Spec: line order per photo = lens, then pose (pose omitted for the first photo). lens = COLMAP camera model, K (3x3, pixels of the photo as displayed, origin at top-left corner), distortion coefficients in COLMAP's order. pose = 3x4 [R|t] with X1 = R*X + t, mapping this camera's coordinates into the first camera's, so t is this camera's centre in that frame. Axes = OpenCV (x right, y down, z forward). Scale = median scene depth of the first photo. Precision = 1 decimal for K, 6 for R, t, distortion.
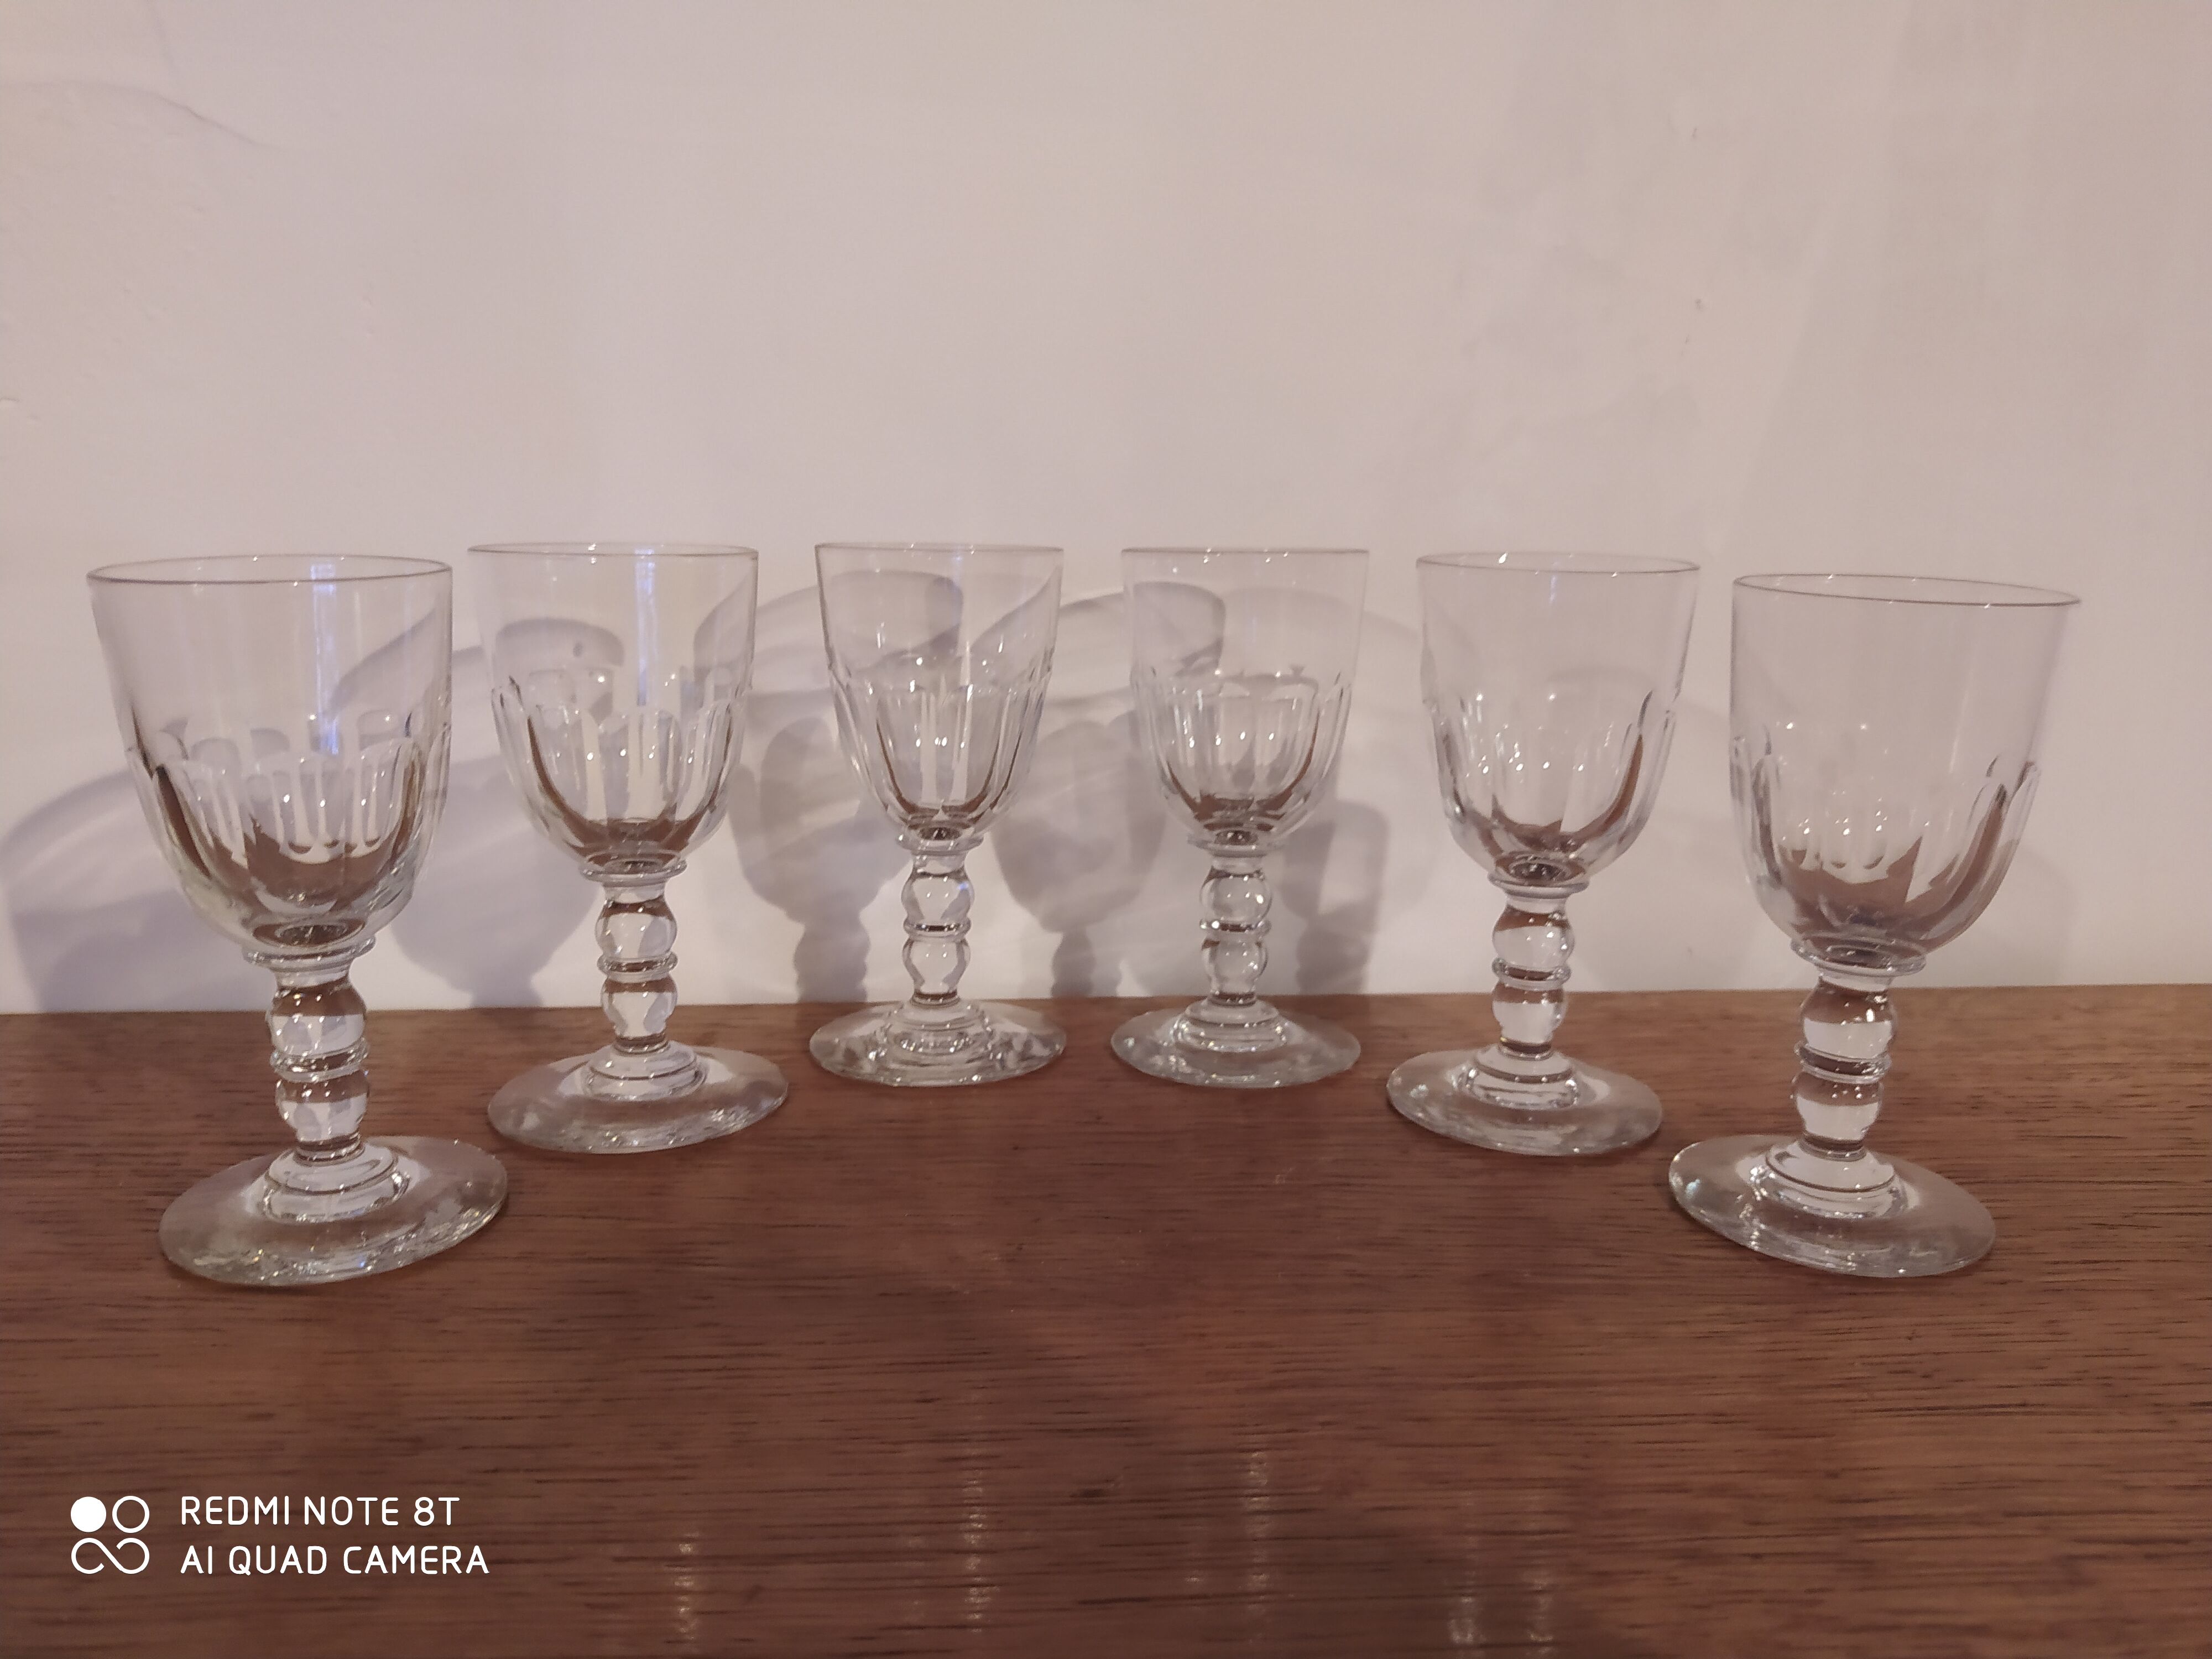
lens RADIAL K [[1645.1, 0, 1098.1], [0, 1645.1, 815.4], [0, 0, 1]] dist [0.075164, -0.155686]
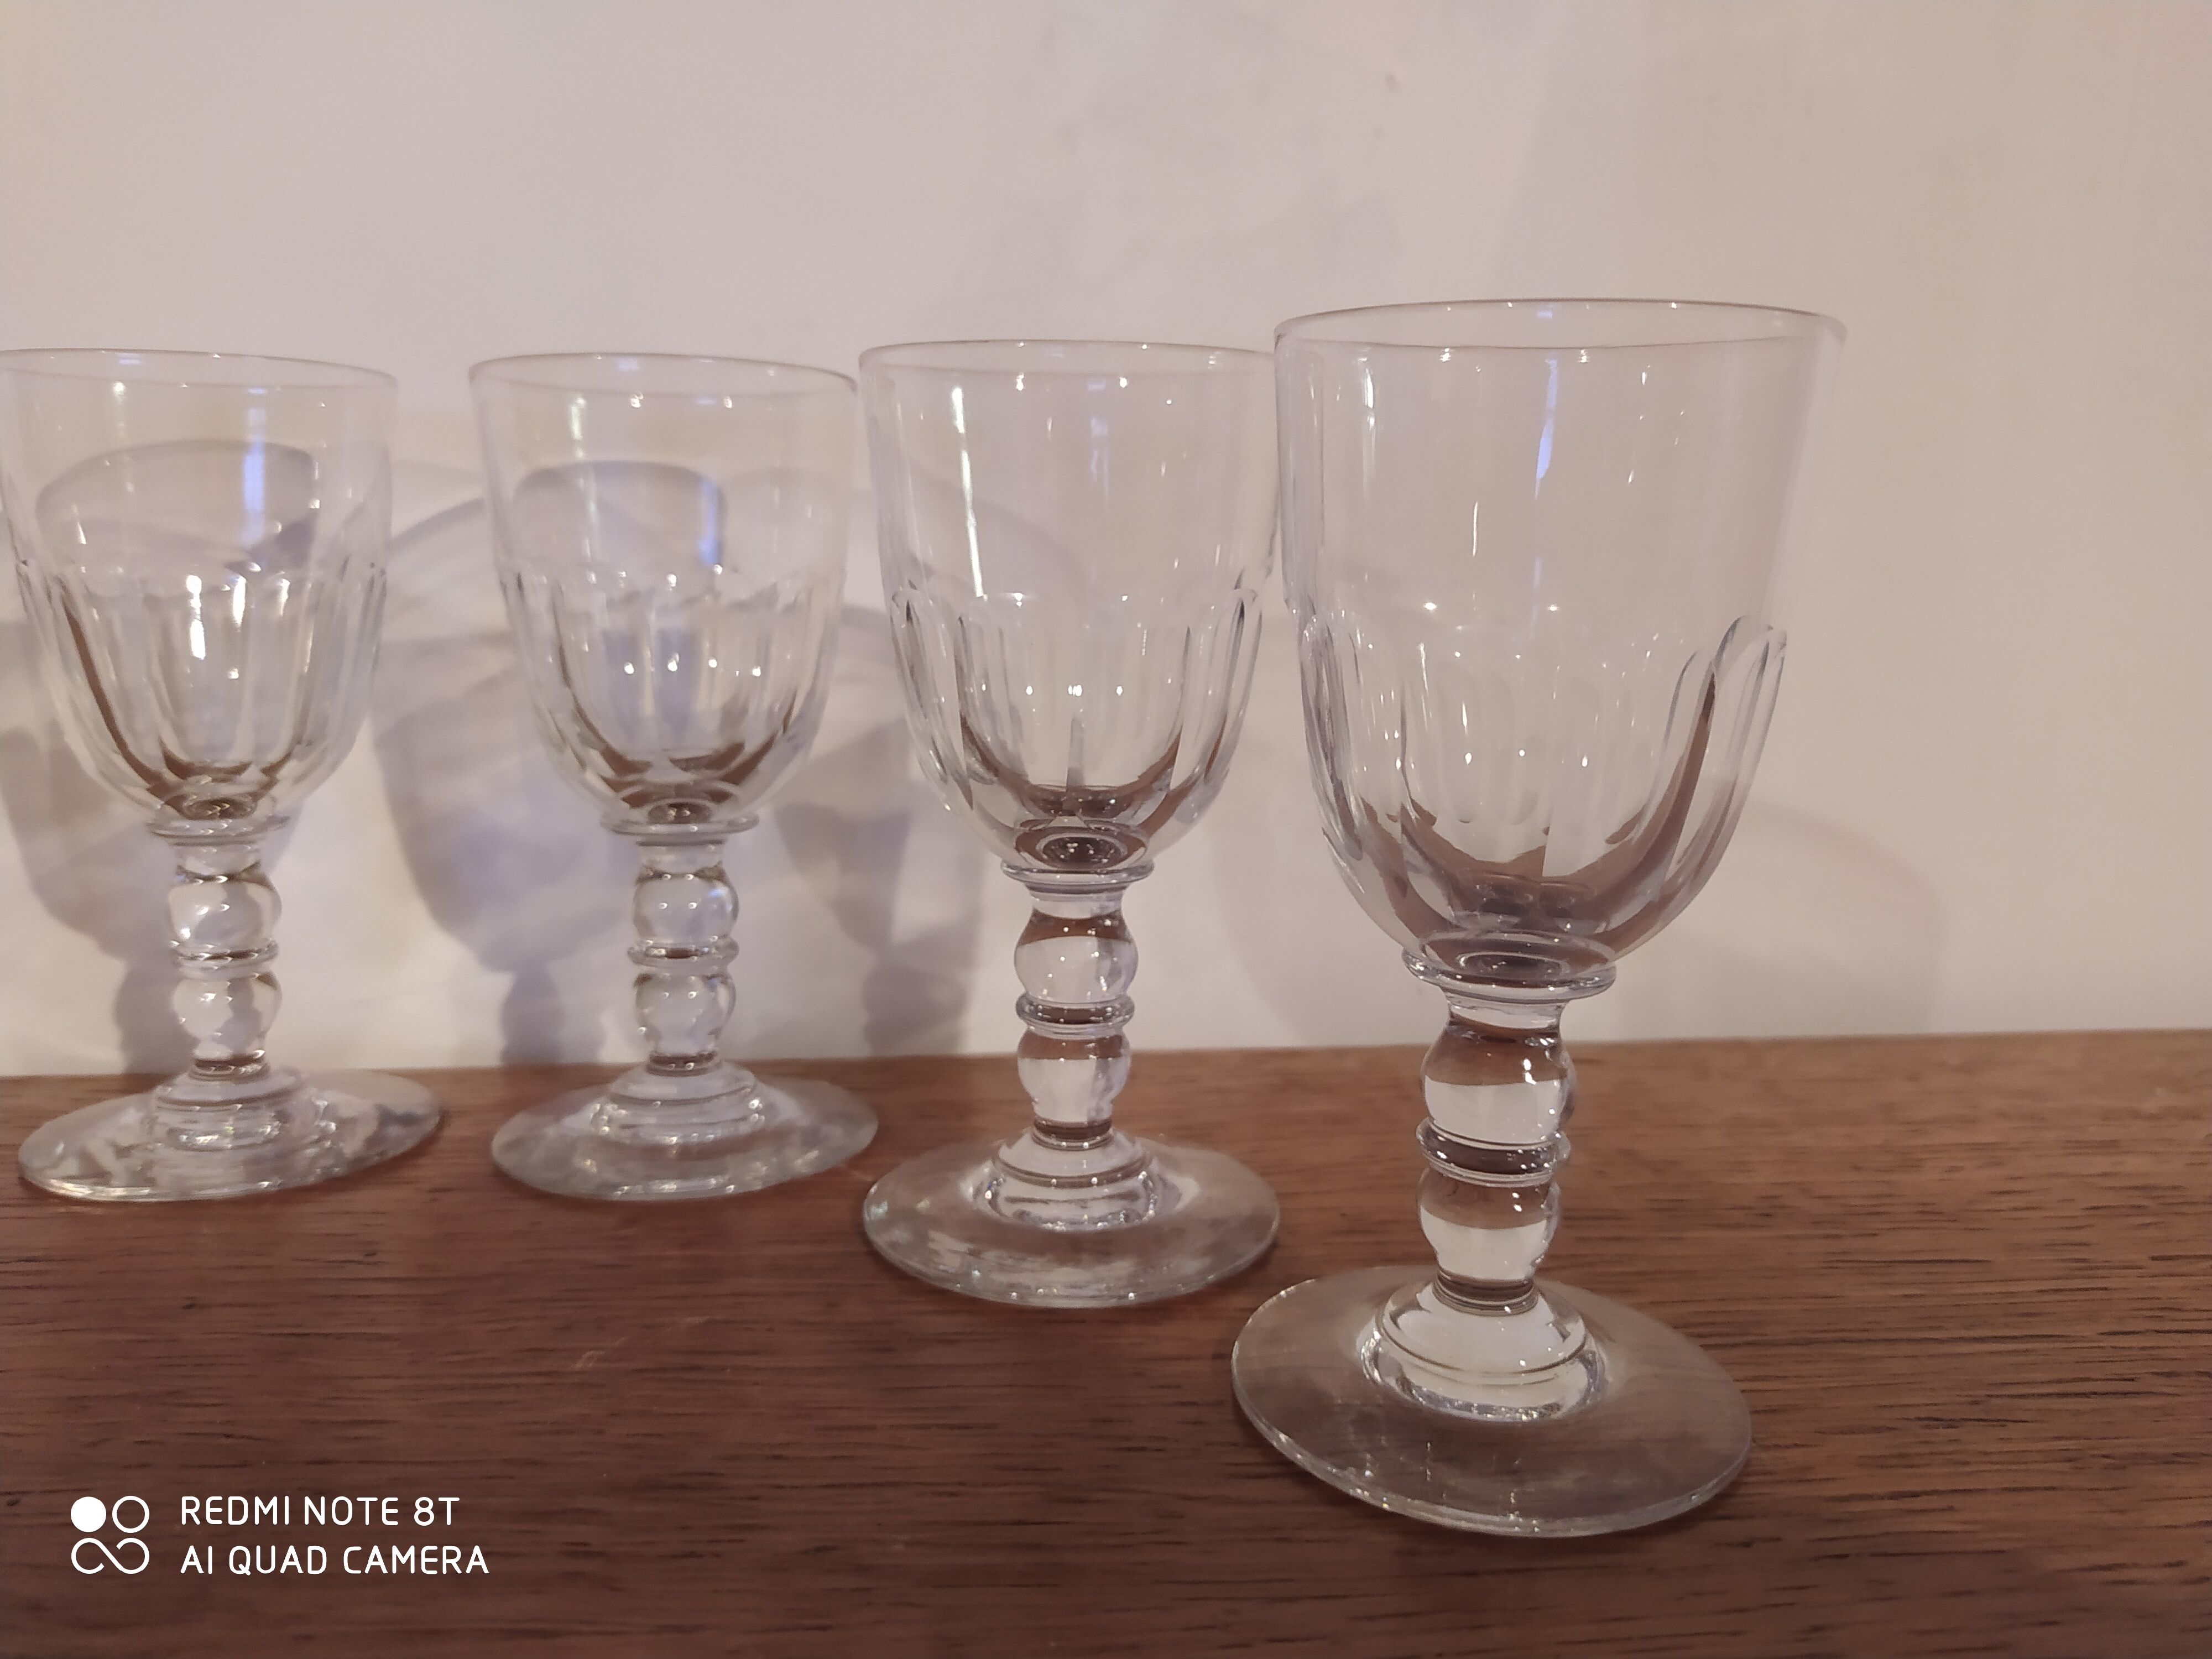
lens RADIAL K [[1656.1, 0, 1106.0], [0, 1656.1, 829.5], [0, 0, 1]] dist [0.073054, -0.210179]
pose [[0.999636, -0.006352, 0.026231, 0.256606], [0.007331, 0.999273, -0.037405, 0.047469], [-0.025974, 0.037584, 0.998956, 0.350760]]
